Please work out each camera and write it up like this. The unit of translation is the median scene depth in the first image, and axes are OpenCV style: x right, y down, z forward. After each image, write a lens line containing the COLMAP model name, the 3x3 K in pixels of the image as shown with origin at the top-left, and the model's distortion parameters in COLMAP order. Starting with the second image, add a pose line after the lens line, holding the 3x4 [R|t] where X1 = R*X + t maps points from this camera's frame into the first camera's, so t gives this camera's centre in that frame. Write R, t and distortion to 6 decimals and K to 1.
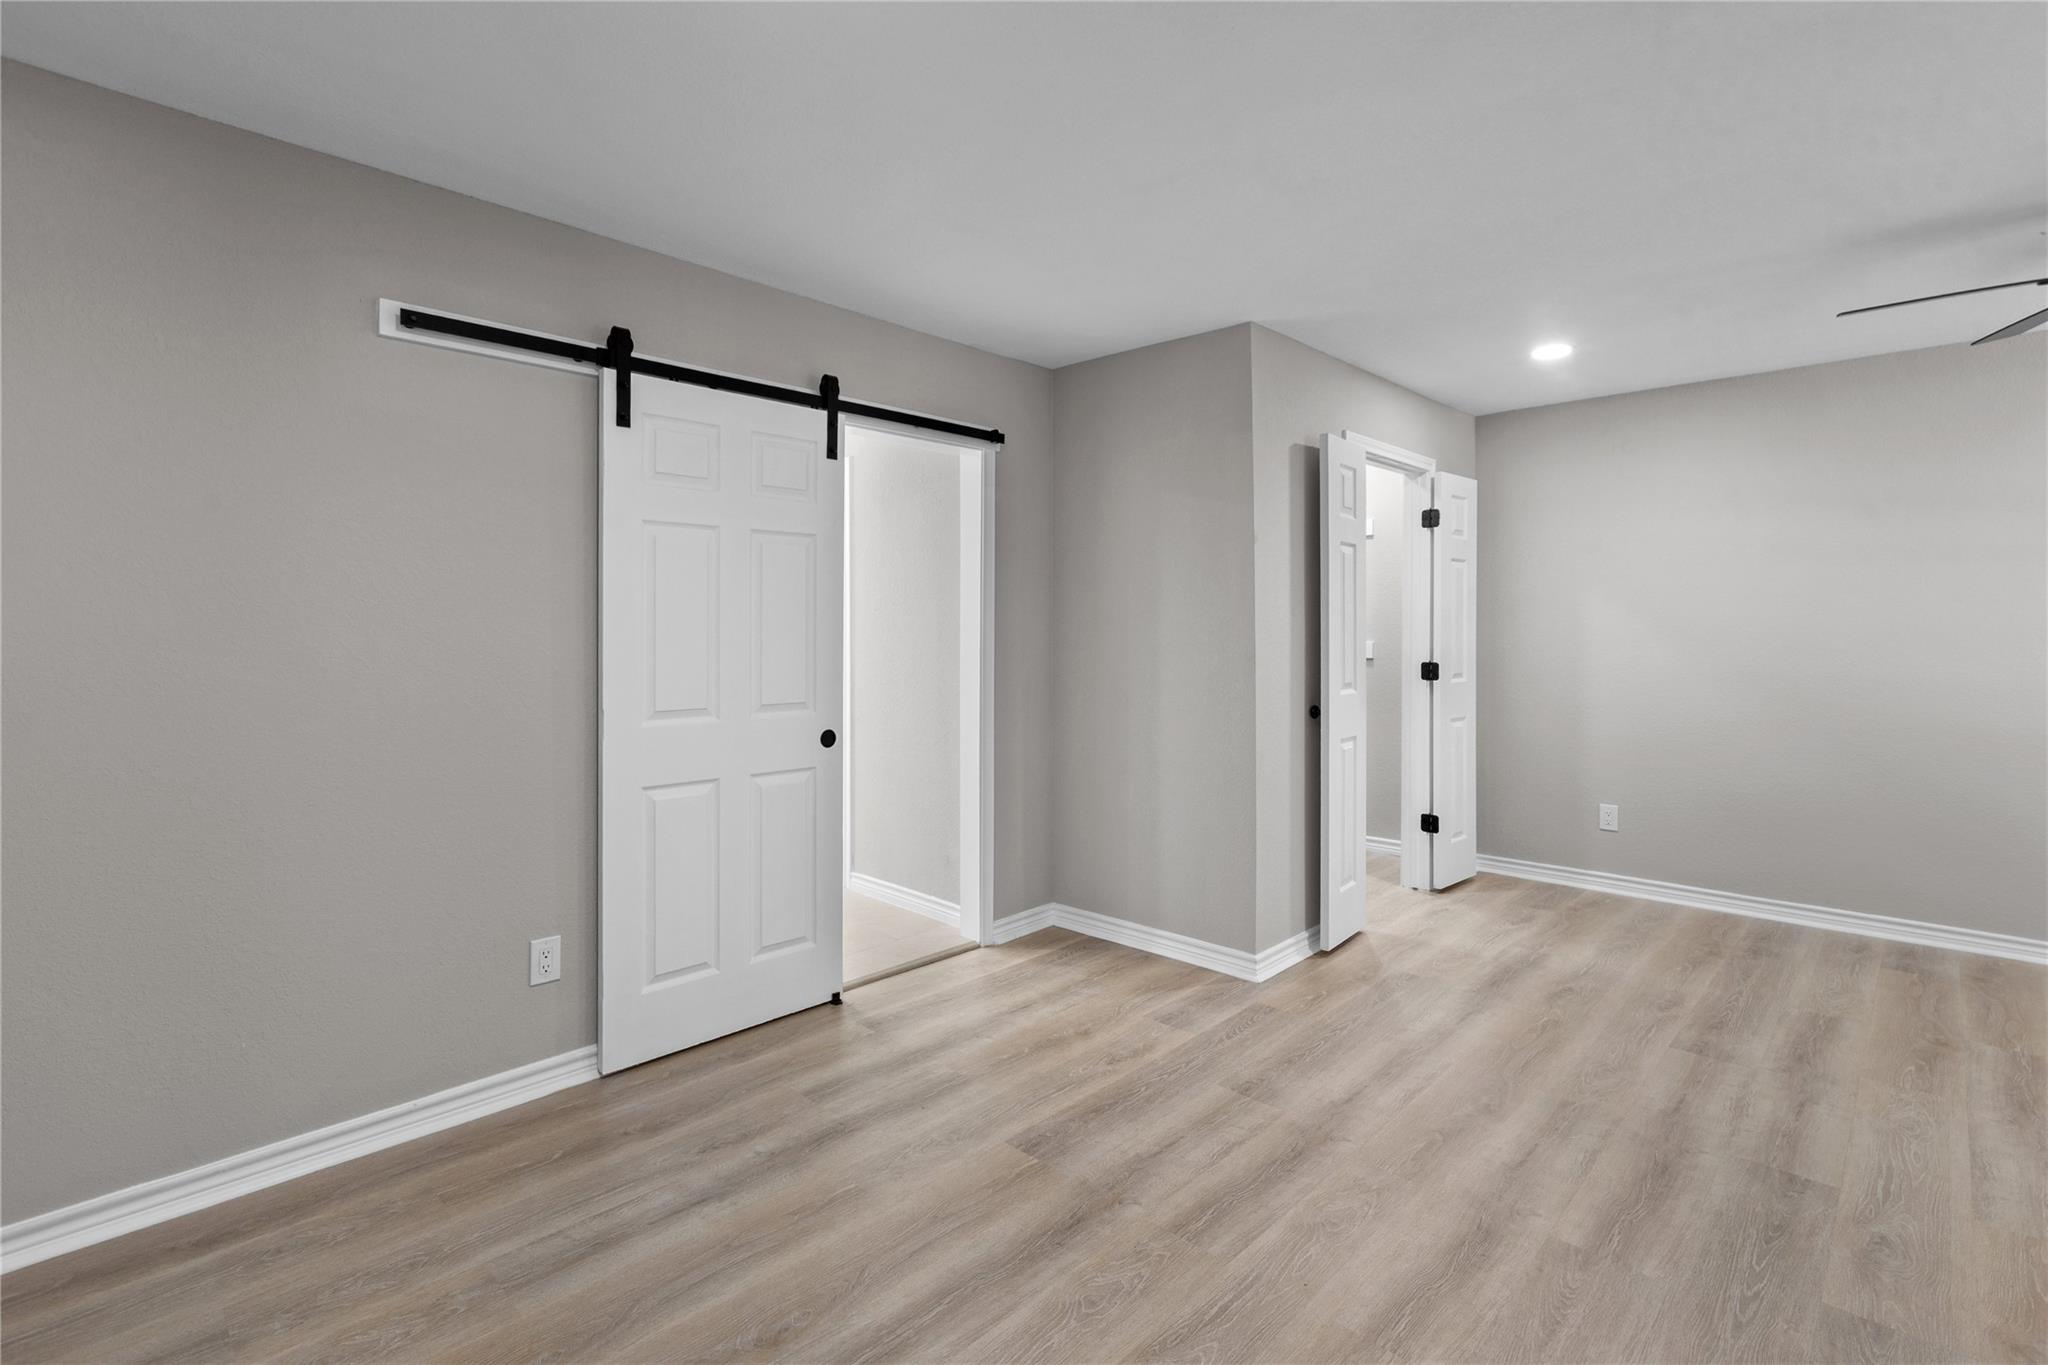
lens RADIAL K [[940.2, 0, 1015.4], [0, 940.2, 629.4], [0, 0, 1]] dist [-0.000103, -0.000208]
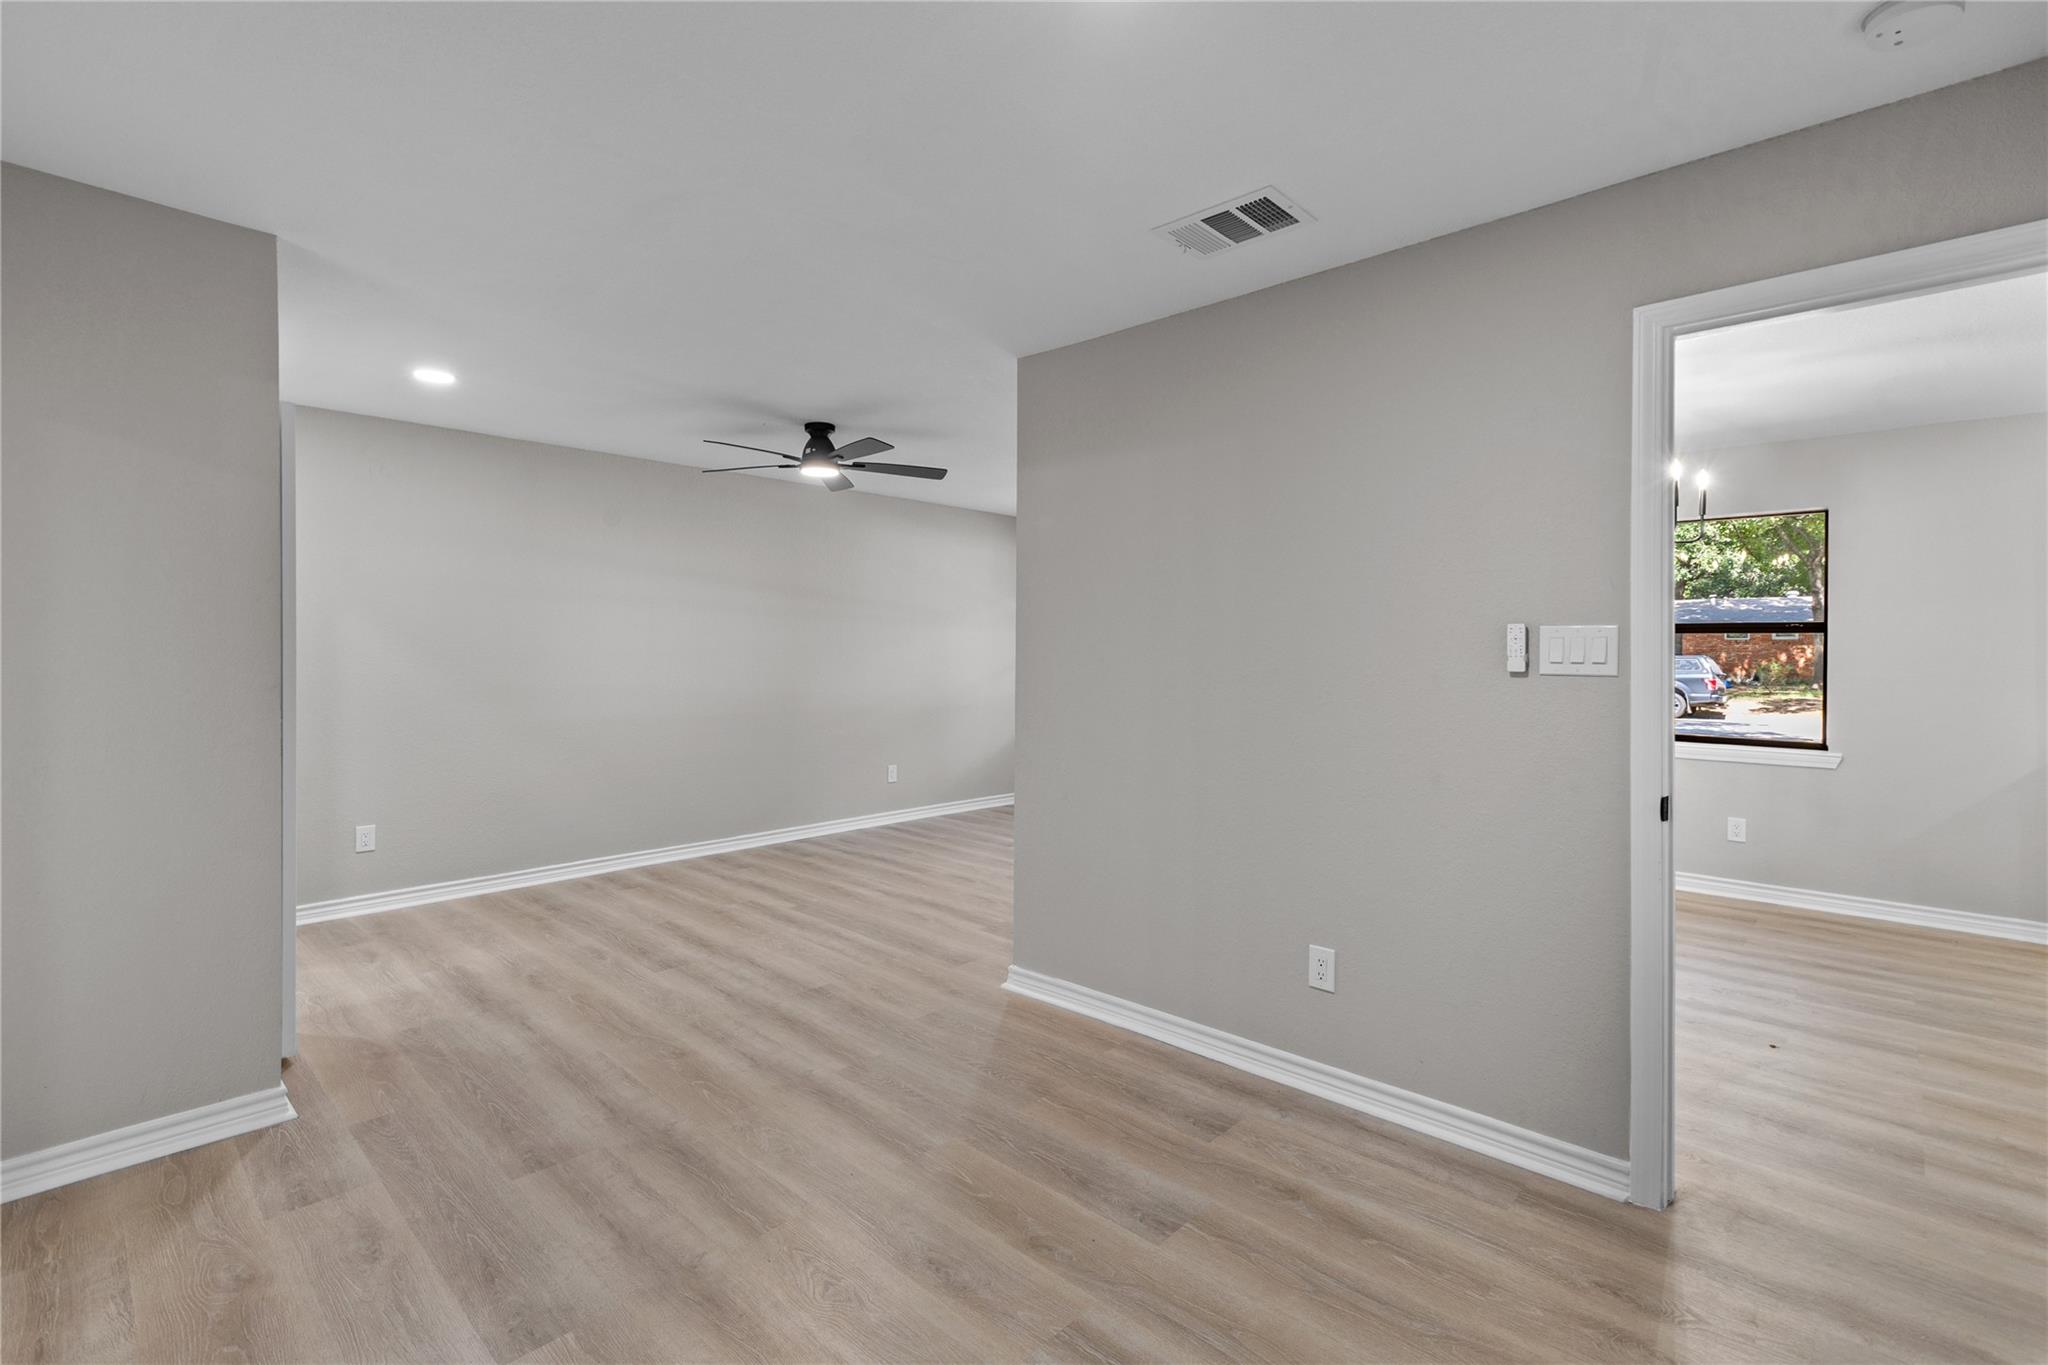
lens RADIAL K [[940.2, 0, 1023.2], [0, 940.2, 670.5], [0, 0, 1]] dist [-0.000103, -0.000208]
pose [[-0.017687, -0.022597, 0.999588, -0.612874], [-0.005090, 0.999734, 0.022510, -0.008725], [-0.999831, -0.004689, -0.017797, 0.512585]]
